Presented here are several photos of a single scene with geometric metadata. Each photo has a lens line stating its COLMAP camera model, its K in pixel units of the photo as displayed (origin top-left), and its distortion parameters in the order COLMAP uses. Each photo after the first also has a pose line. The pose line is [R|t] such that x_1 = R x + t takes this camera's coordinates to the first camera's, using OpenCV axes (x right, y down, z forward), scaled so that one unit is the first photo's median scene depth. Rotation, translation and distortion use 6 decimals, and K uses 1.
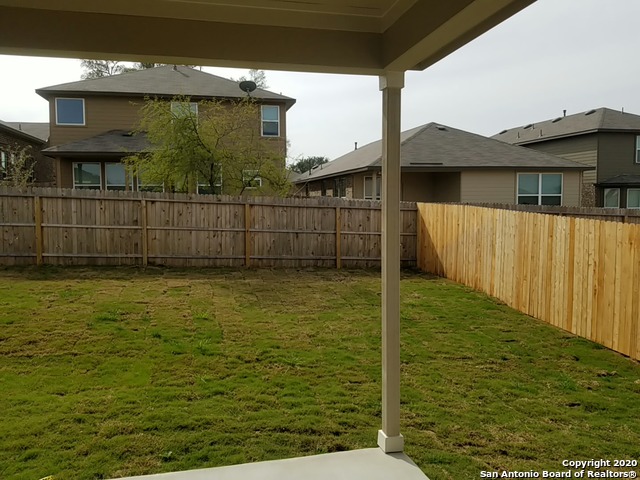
lens RADIAL K [[506.4, 0, 320.0], [0, 506.4, 240.0], [0, 0, 1]] dist [-0.001655, -0.007906]
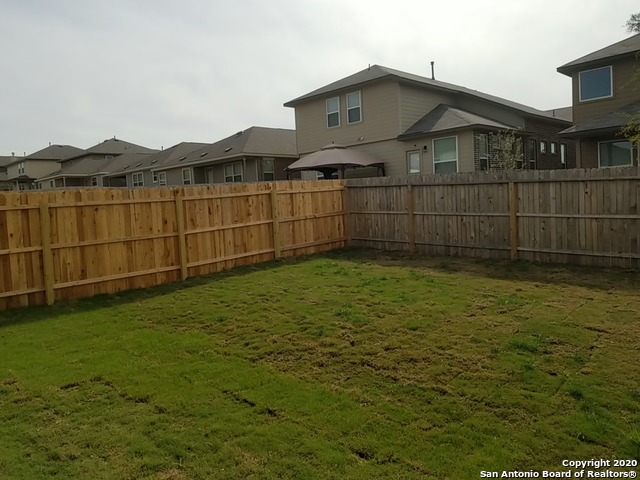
lens RADIAL K [[506.4, 0, 320.0], [0, 506.4, 240.0], [0, 0, 1]] dist [-0.001655, -0.007906]
pose [[0.522591, 0.034554, -0.851883, 0.018789], [-0.016667, 0.999401, 0.030313, -0.006471], [0.852421, -0.001643, 0.522854, 0.247478]]
